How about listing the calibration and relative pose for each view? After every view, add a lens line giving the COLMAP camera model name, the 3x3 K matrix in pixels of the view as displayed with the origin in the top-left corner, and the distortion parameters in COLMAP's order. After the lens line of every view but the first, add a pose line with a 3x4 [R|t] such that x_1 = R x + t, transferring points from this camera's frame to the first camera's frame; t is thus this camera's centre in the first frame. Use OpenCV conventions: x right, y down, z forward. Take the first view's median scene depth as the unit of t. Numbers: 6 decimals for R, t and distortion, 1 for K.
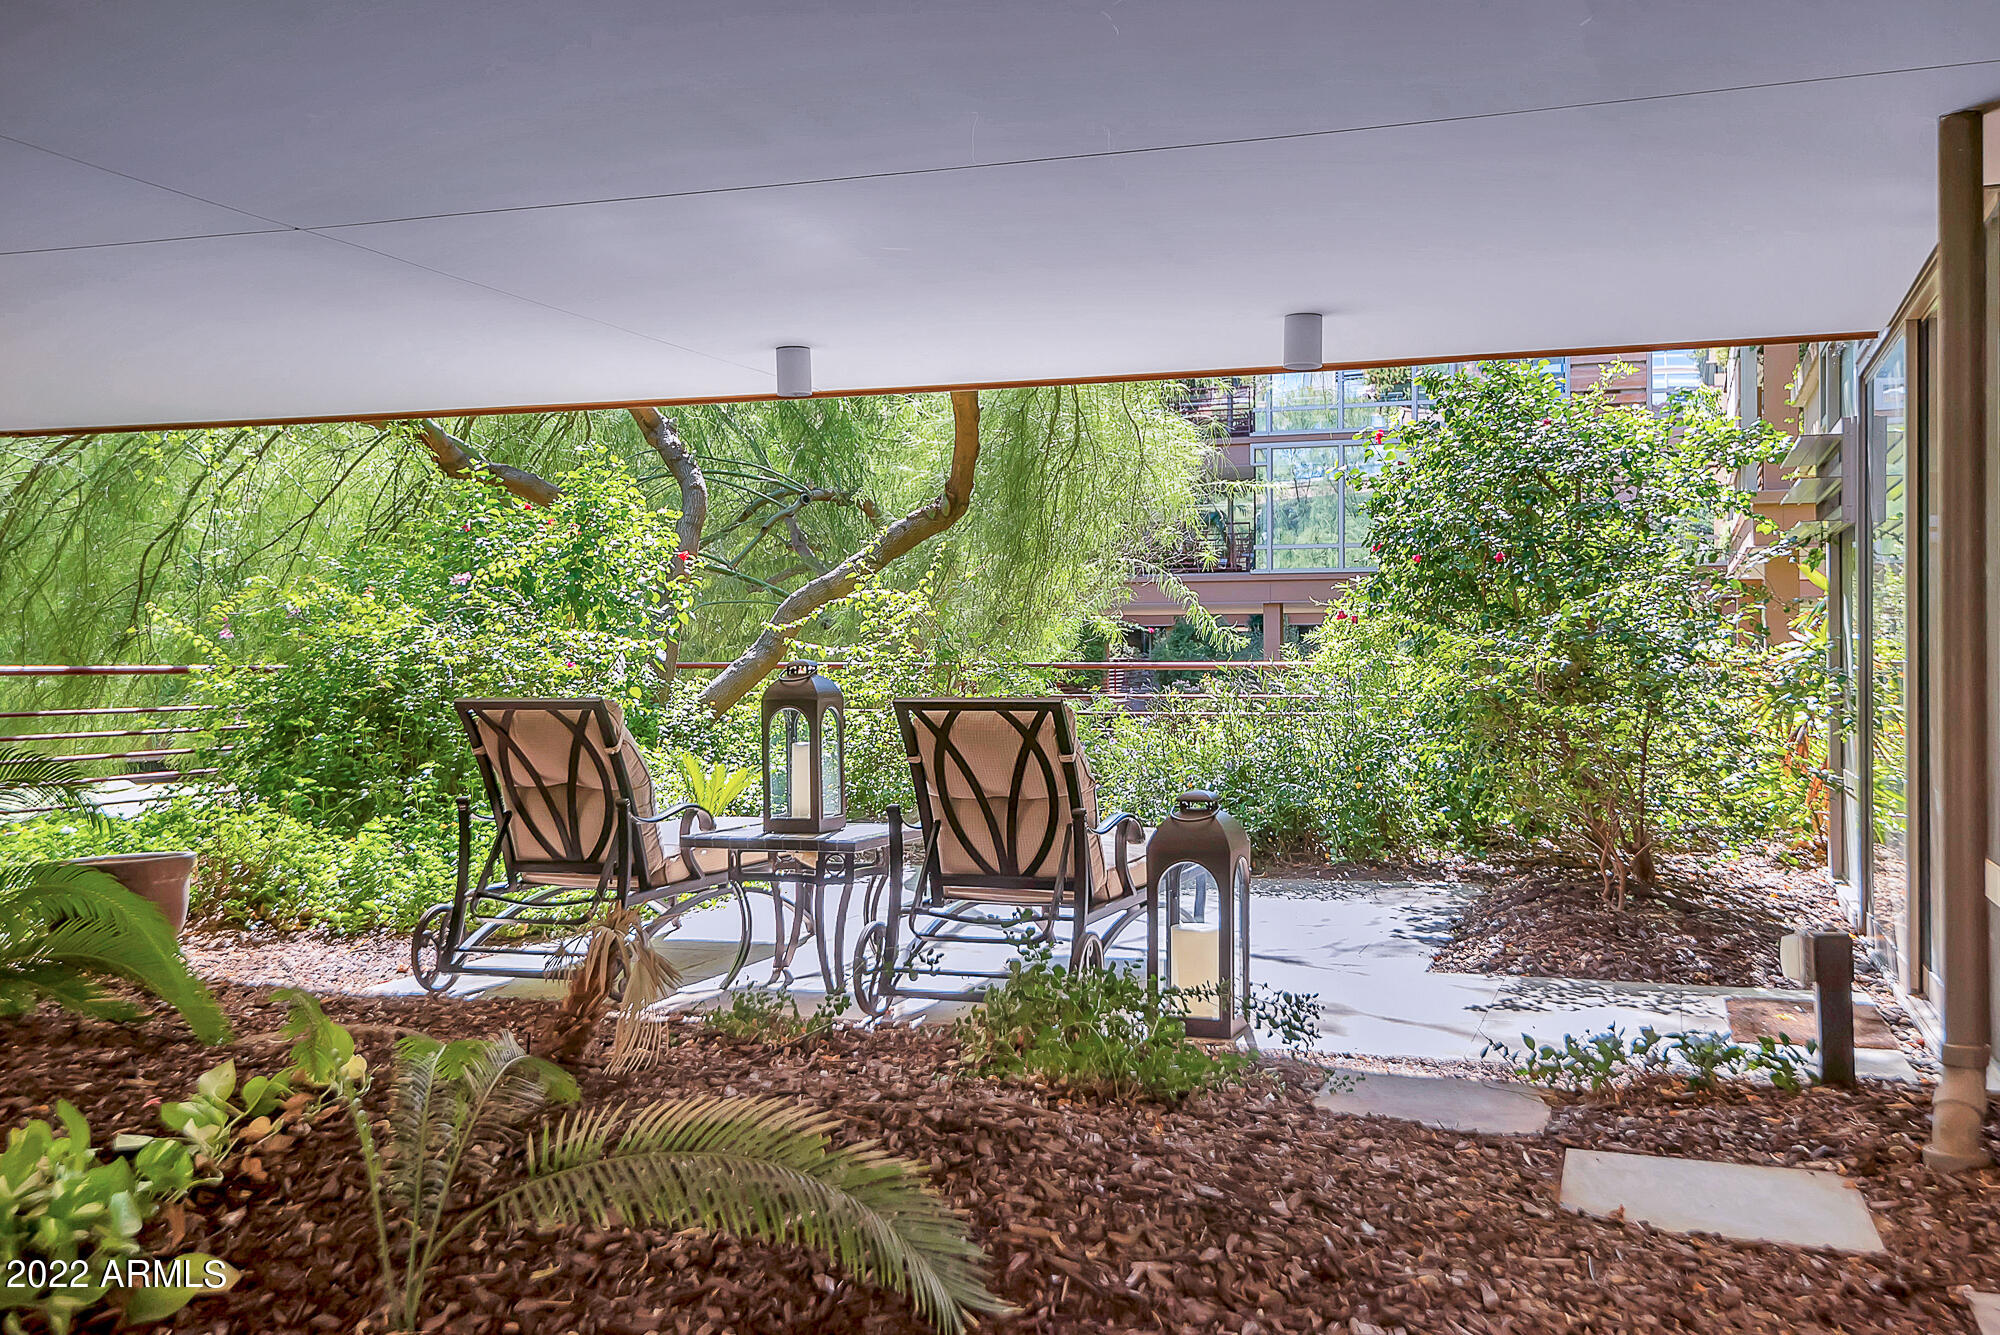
lens RADIAL K [[1985.0, 0, 1000.0], [0, 1985.0, 667.5], [0, 0, 1]] dist [0.168661, 0.002737]
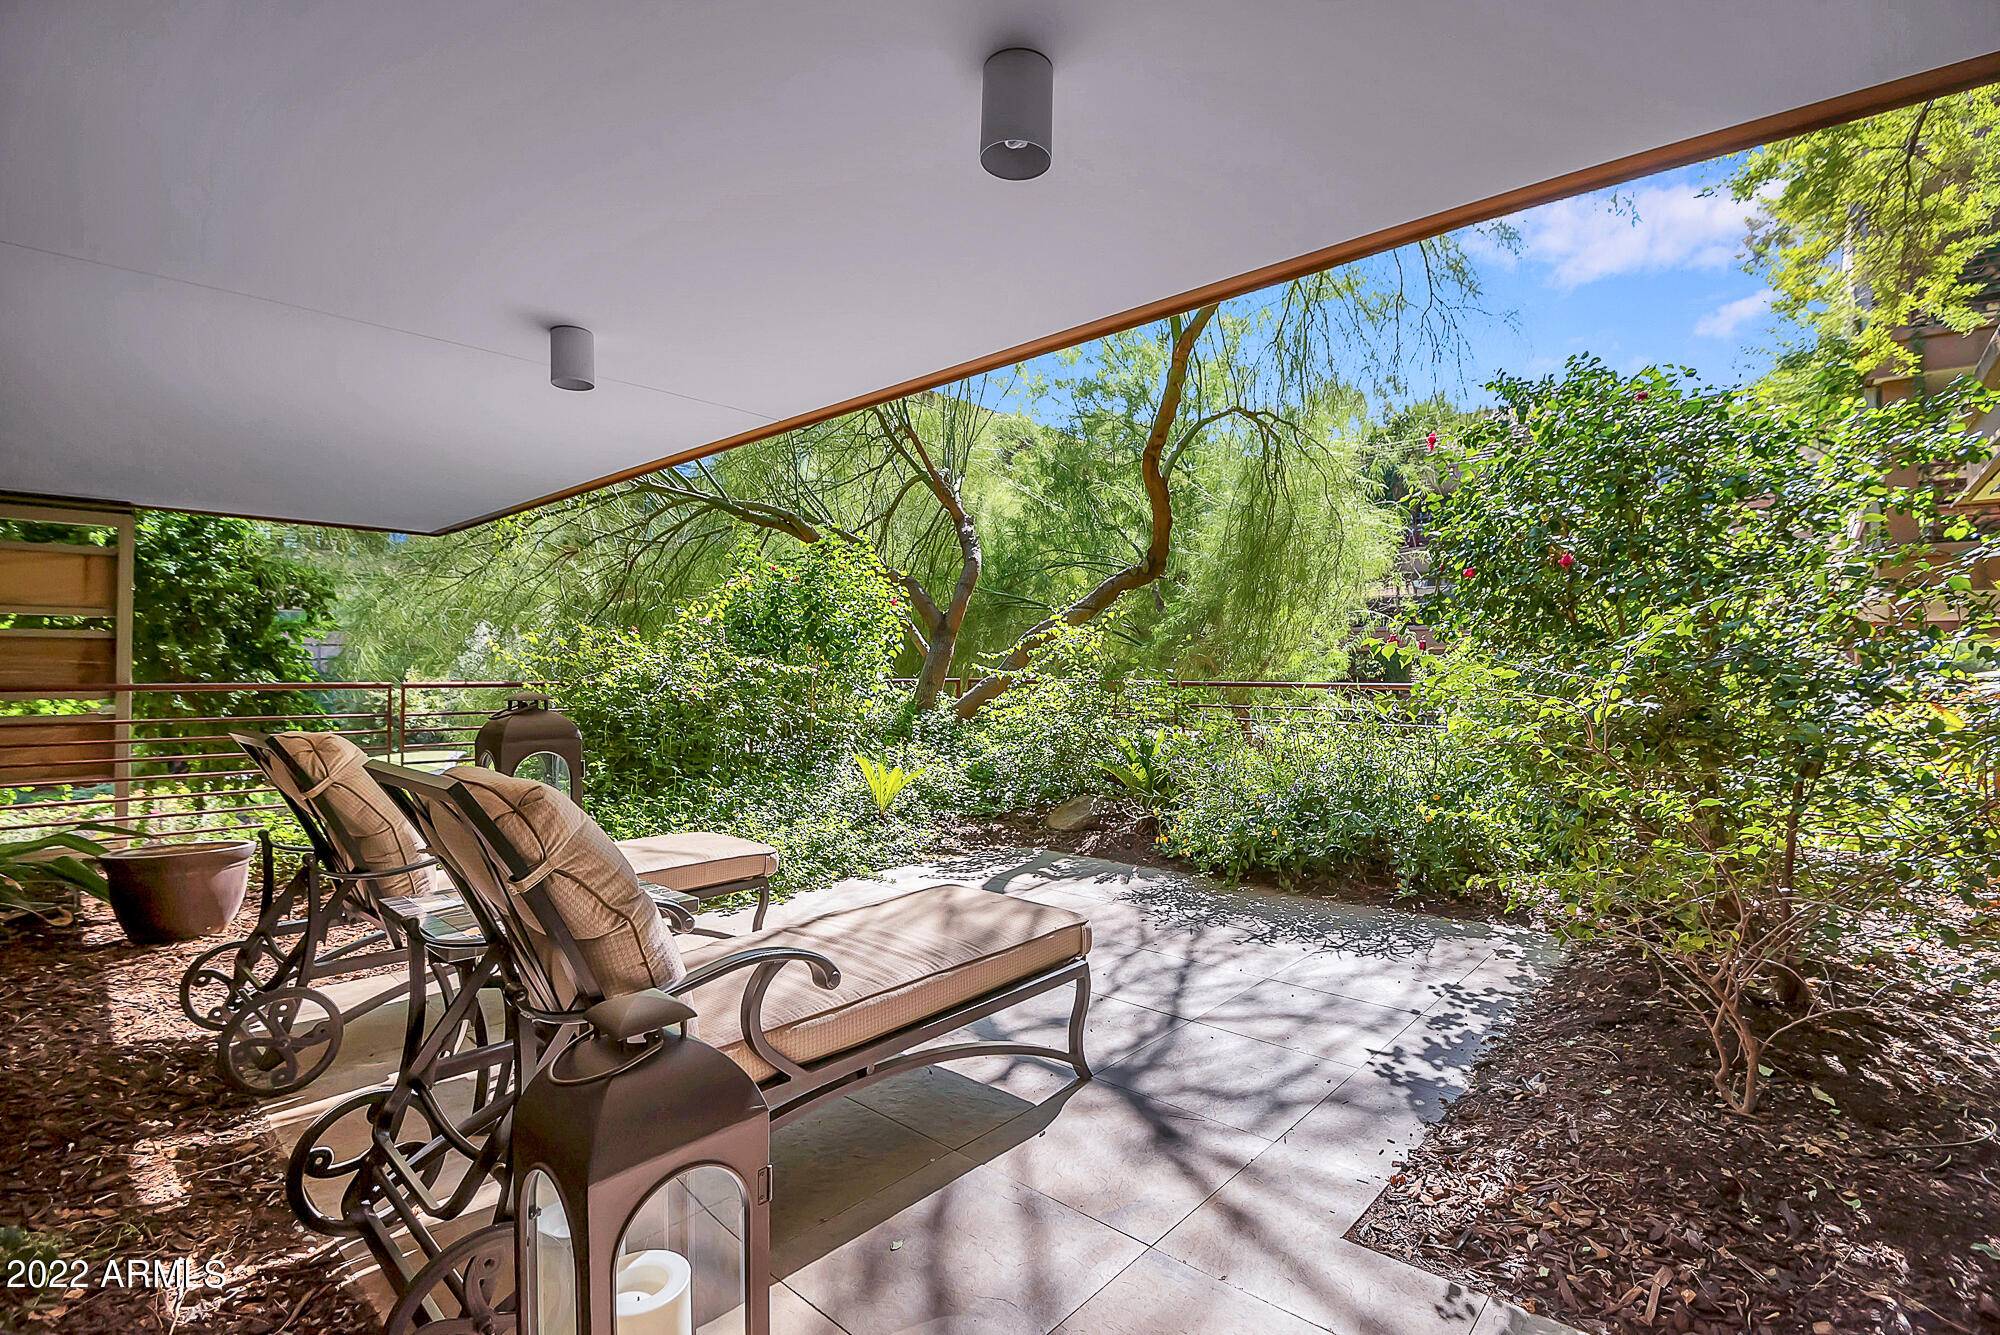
lens RADIAL K [[937.3, 0, 1000.0], [0, 937.3, 667.5], [0, 0, 1]] dist [-0.002128, -0.000628]
pose [[0.929559, 0.001449, -0.368671, 0.180751], [-0.005349, 0.999940, -0.009557, -0.009859], [0.368636, 0.010856, 0.929511, 0.590487]]
